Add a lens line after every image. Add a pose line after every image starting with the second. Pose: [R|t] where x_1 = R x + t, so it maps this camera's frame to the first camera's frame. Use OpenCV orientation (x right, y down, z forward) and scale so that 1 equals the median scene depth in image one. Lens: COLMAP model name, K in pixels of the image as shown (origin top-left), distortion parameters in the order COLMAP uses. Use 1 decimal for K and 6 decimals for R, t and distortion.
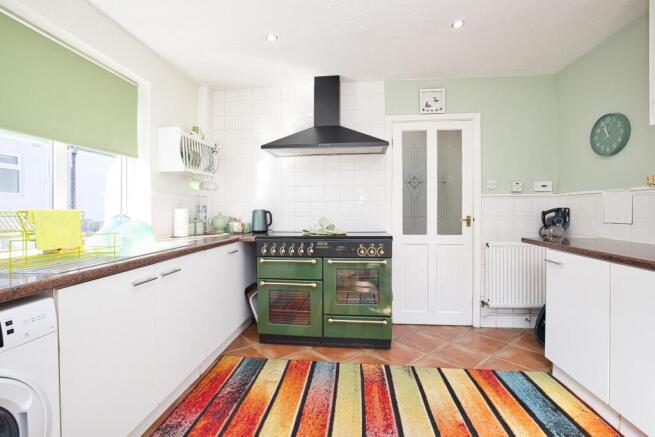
lens RADIAL K [[311.0, 0, 327.3], [0, 311.0, 210.0], [0, 0, 1]] dist [-0.000114, 0.000355]
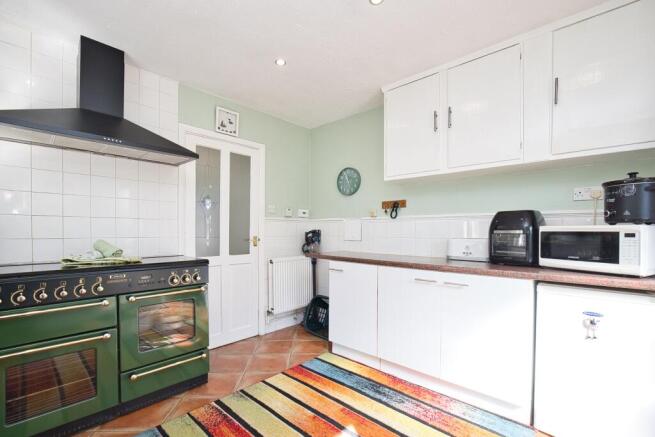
lens RADIAL K [[295.9, 0, 326.2], [0, 295.9, 233.8], [0, 0, 1]] dist [-0.000032, 0.000344]
pose [[0.608098, -0.001437, 0.793860, -0.249863], [-0.006502, 0.999956, 0.006790, 0.001320], [-0.793835, -0.009291, 0.608062, 0.182816]]
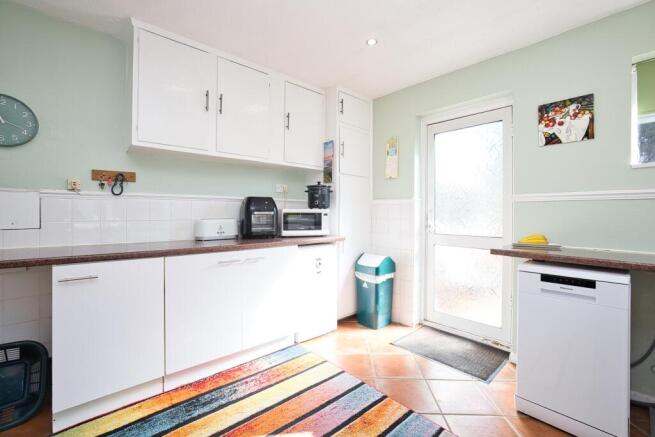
lens RADIAL K [[287.1, 0, 326.3], [0, 287.1, 210.5], [0, 0, 1]] dist [0.000343, 0.000453]
pose [[-0.725372, 0.005327, 0.688336, -0.185369], [-0.001127, 0.999960, -0.008927, -0.001589], [-0.688356, -0.007251, -0.725337, 0.814967]]
